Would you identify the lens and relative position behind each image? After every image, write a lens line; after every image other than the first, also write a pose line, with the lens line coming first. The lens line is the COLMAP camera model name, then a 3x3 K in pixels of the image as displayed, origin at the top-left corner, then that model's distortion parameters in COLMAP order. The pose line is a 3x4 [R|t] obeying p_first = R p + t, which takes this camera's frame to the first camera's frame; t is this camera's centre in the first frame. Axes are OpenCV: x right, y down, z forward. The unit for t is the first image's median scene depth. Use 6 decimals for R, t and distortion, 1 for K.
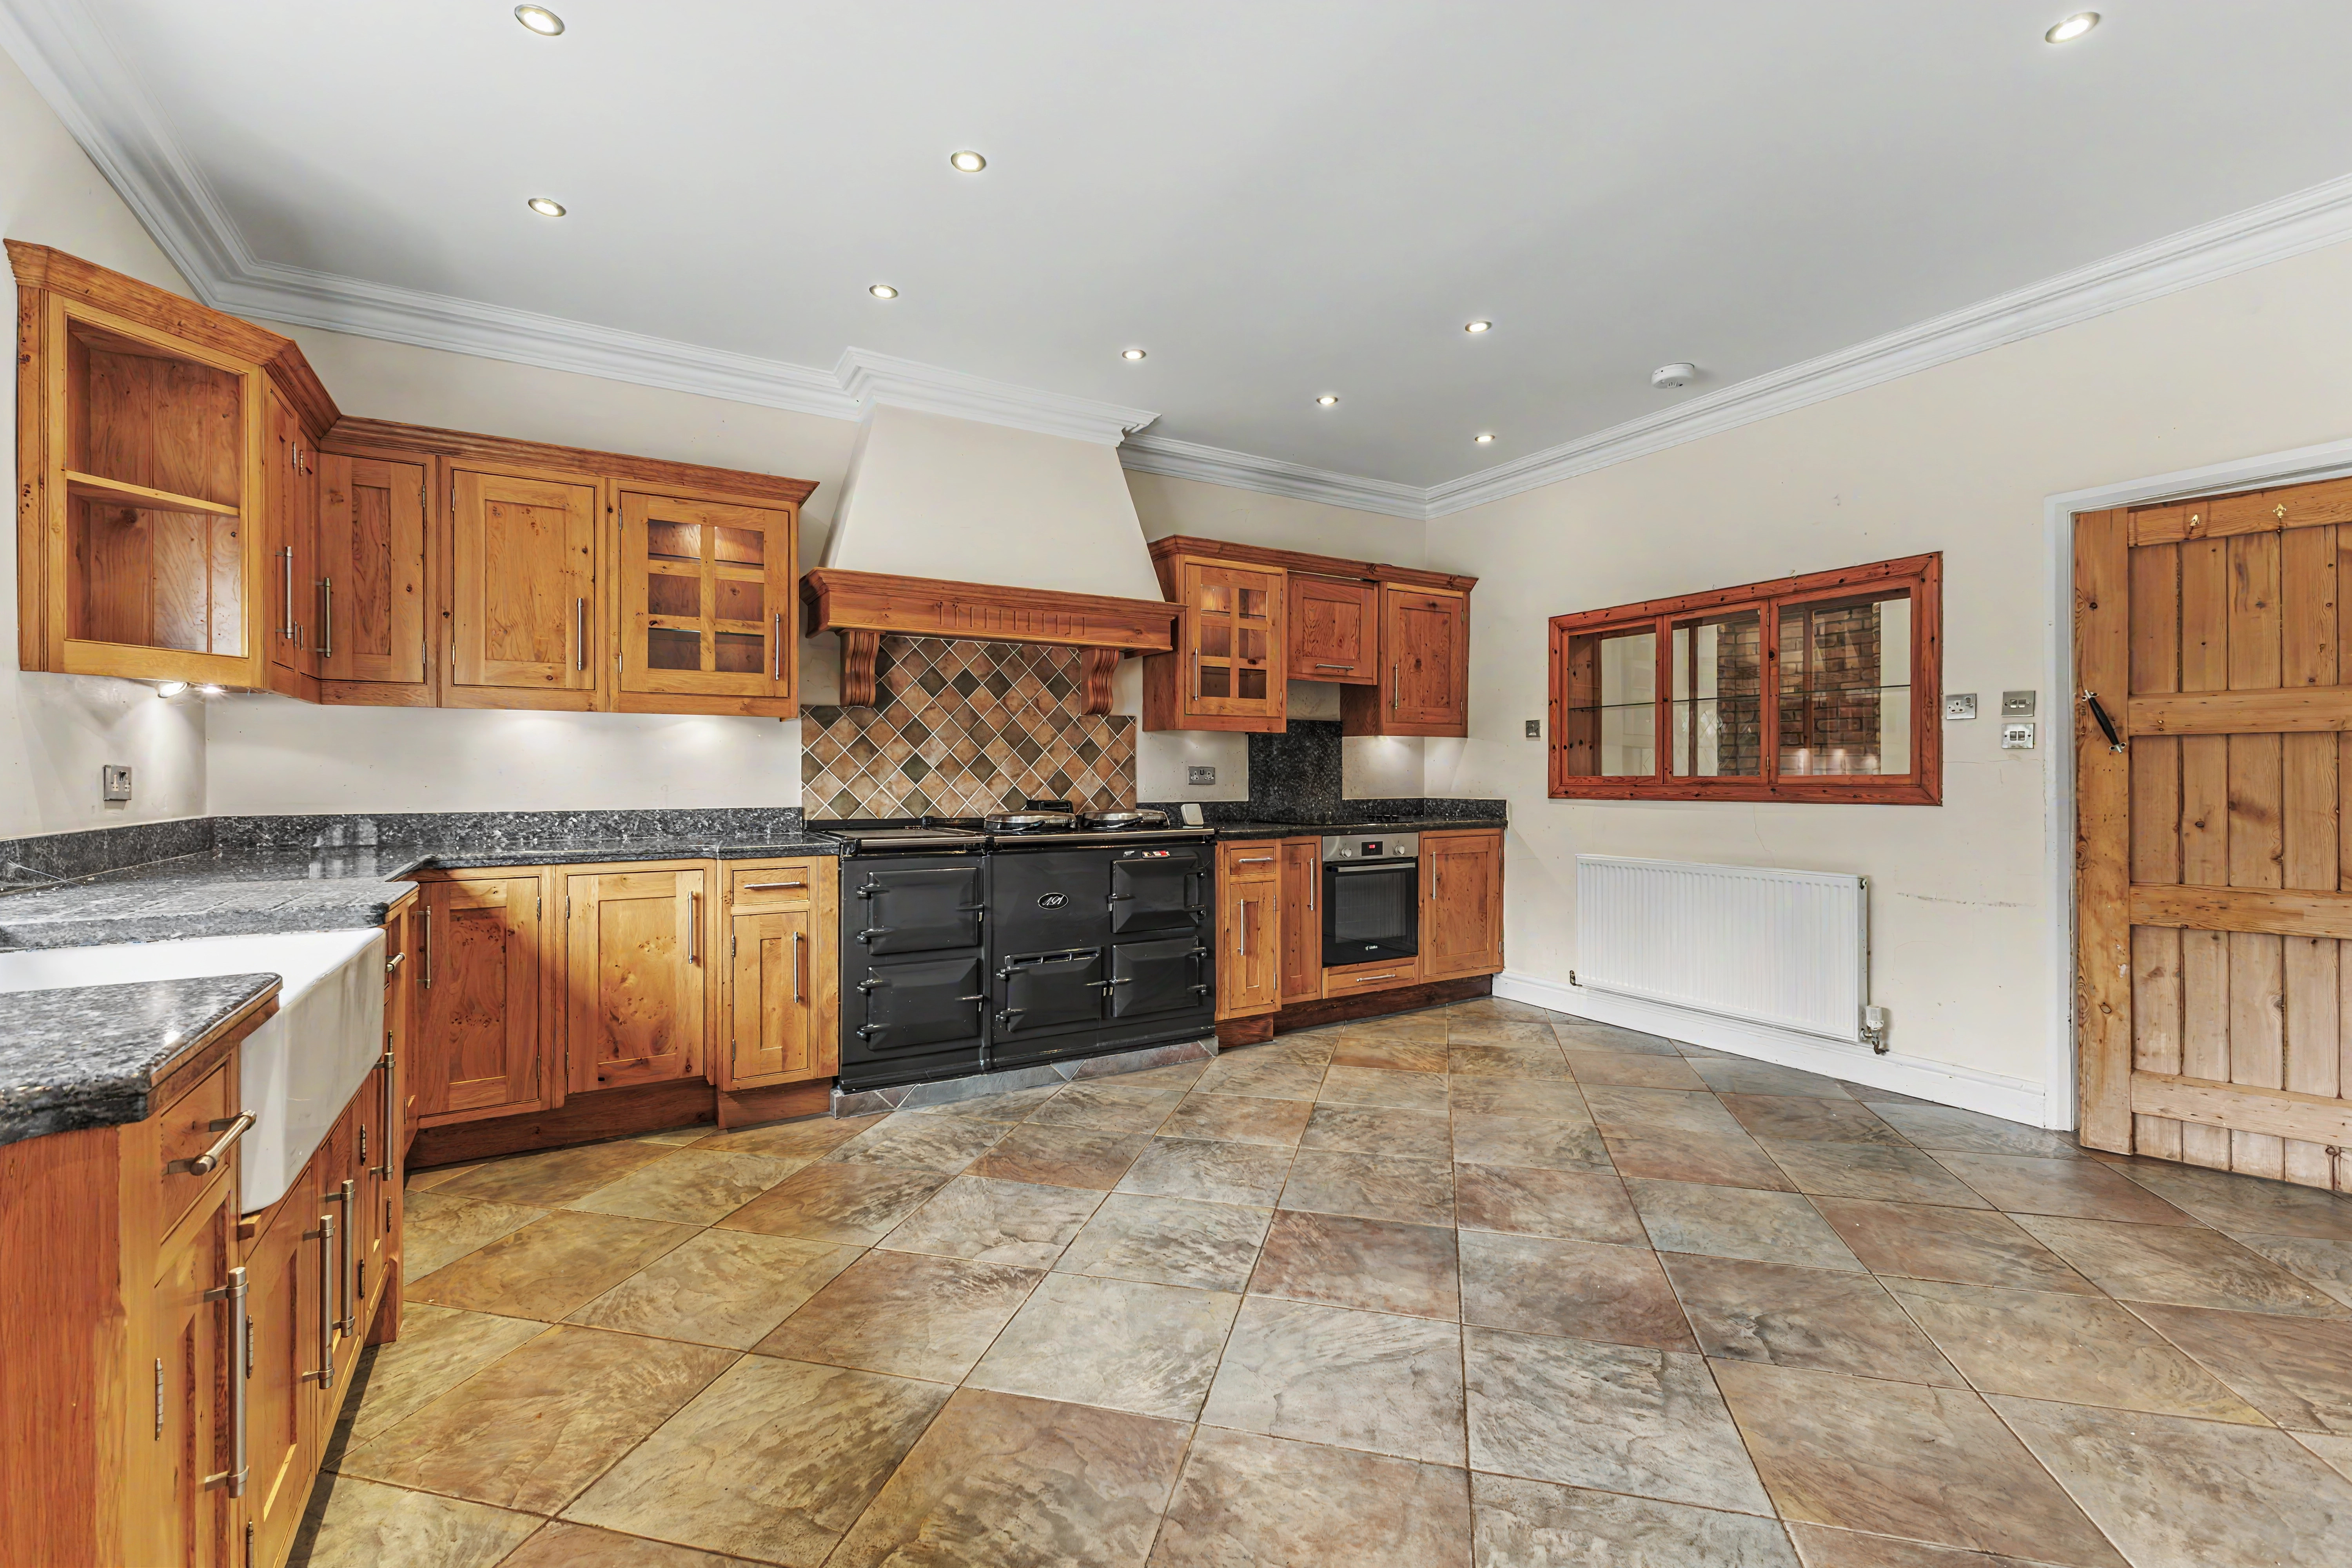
lens RADIAL K [[1014.6, 0, 1189.9], [0, 1014.6, 783.5], [0, 0, 1]] dist [0.012660, 0.000313]
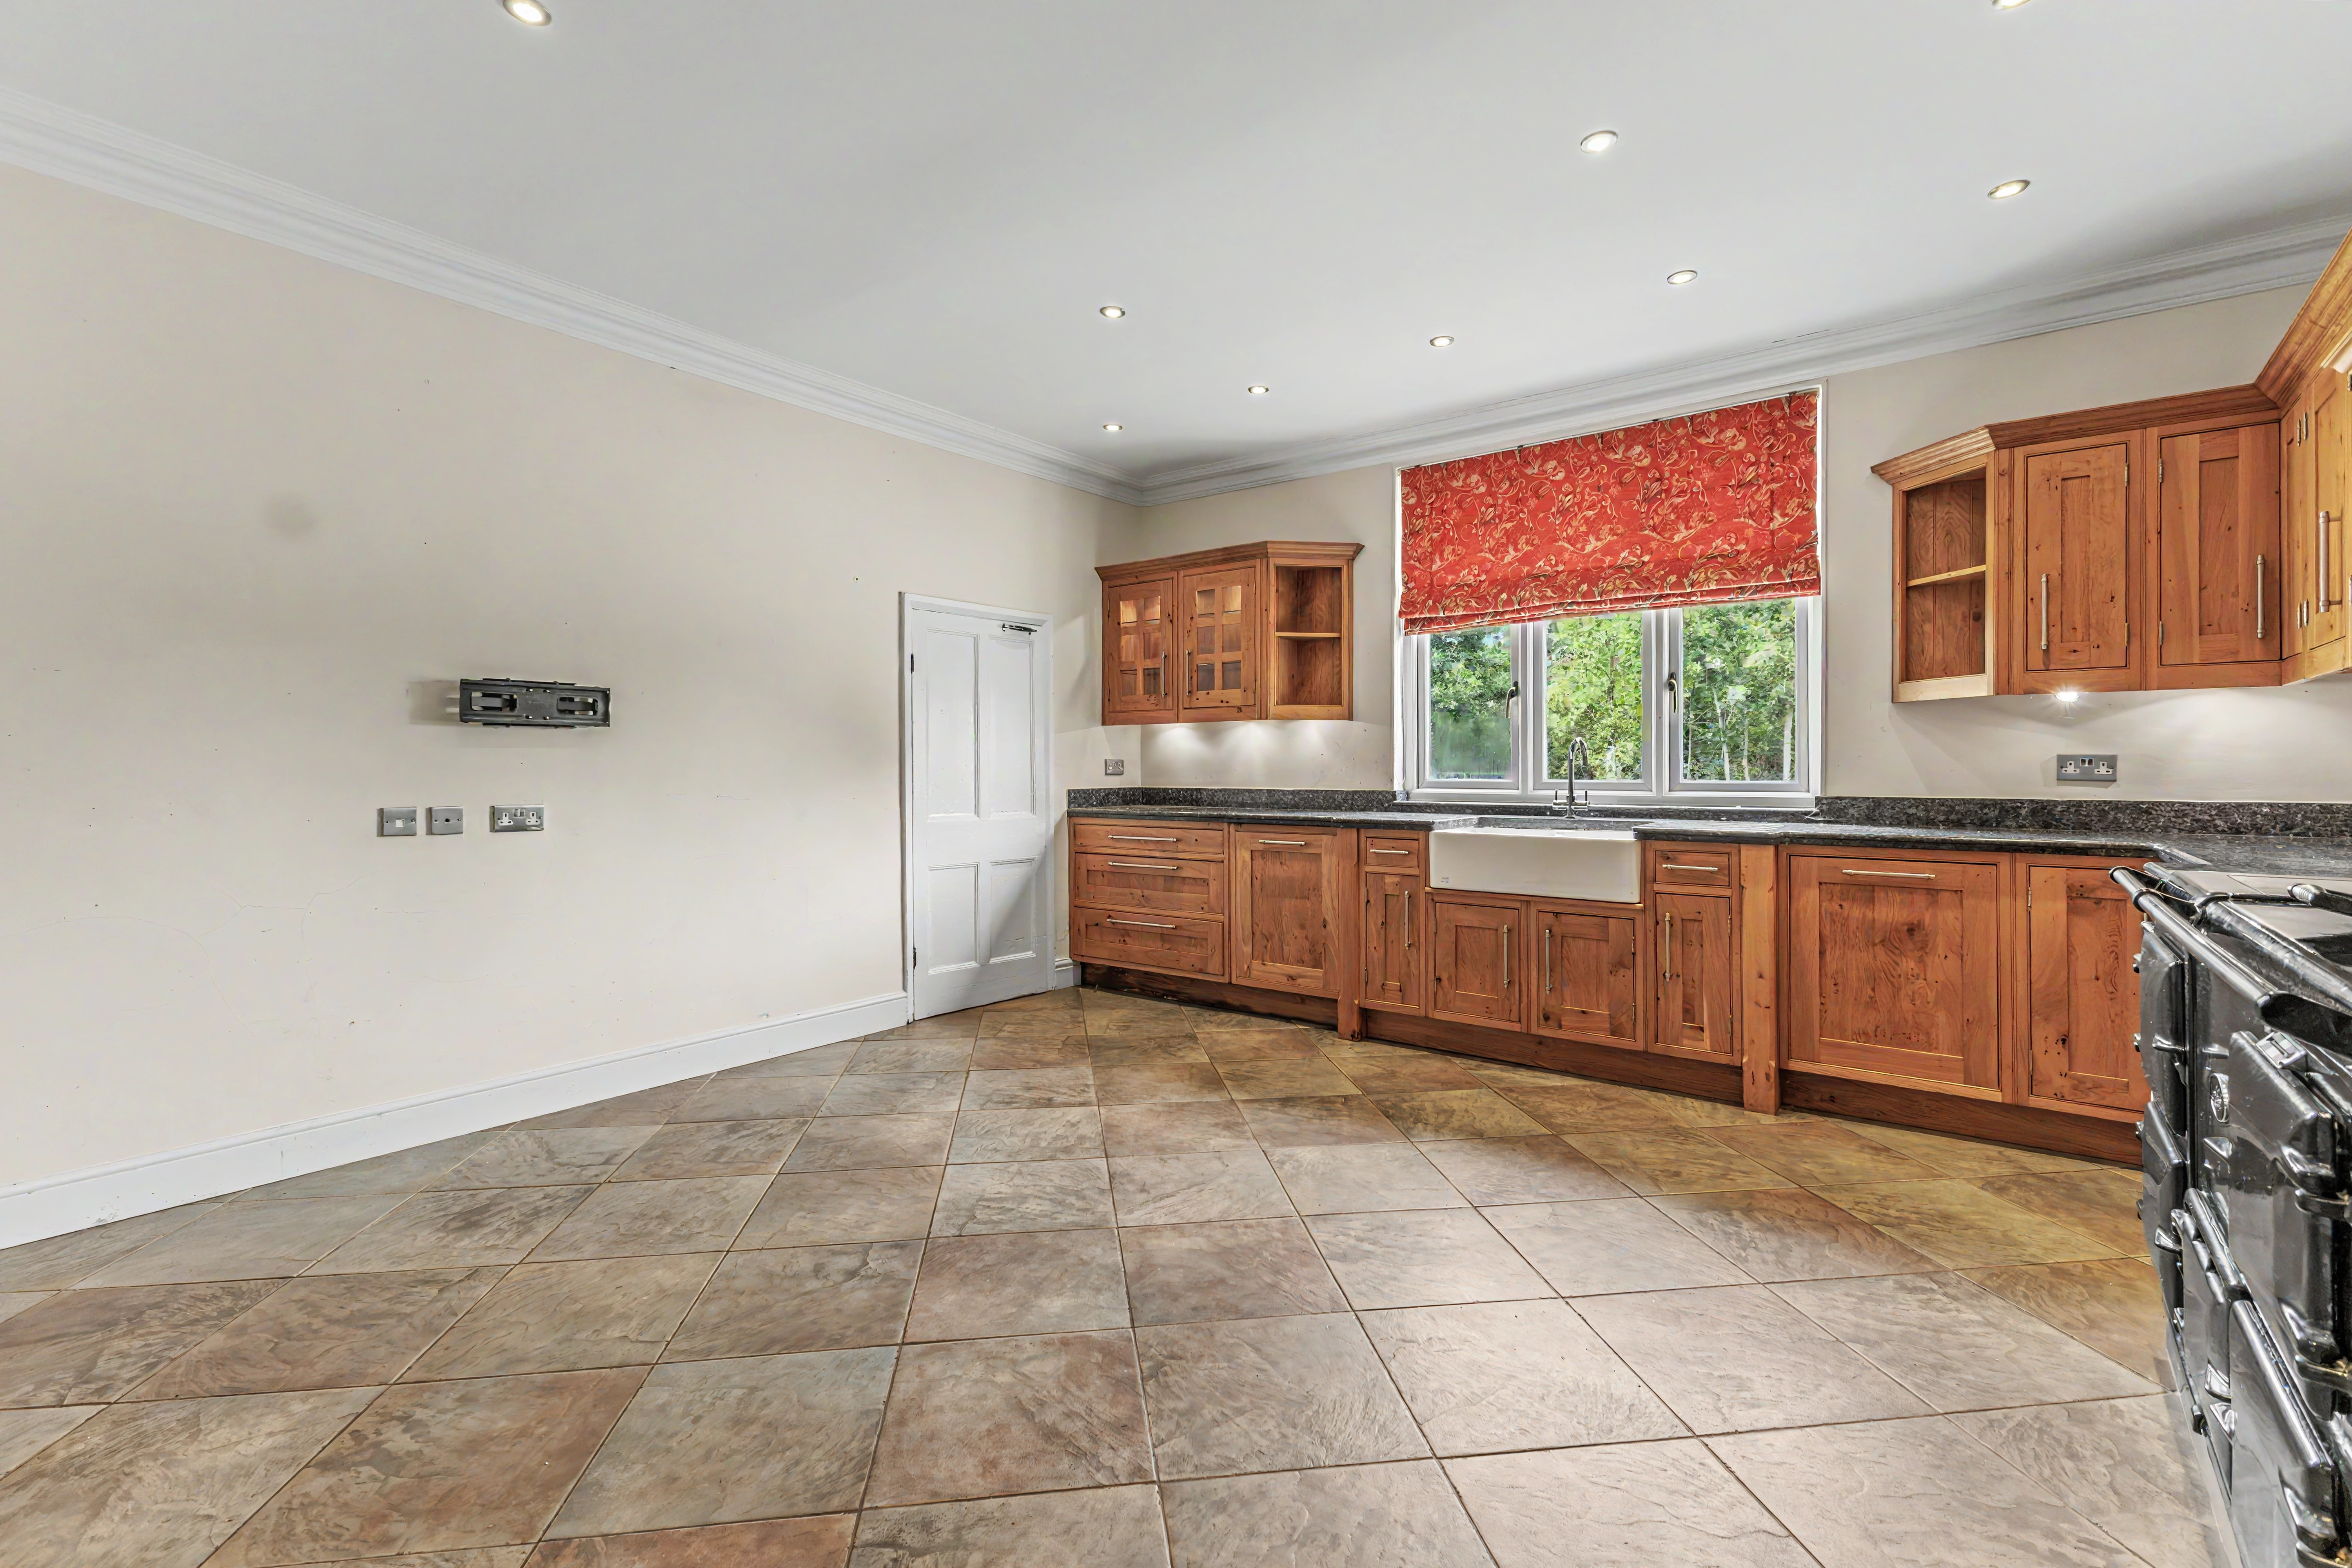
lens RADIAL K [[1036.3, 0, 1175.2], [0, 1036.3, 770.1], [0, 0, 1]] dist [0.002020, 0.000347]
pose [[-0.935249, 0.005779, -0.353944, 0.373748], [0.002436, 0.999948, 0.009889, -0.008425], [0.353983, 0.008386, -0.935214, 1.279873]]
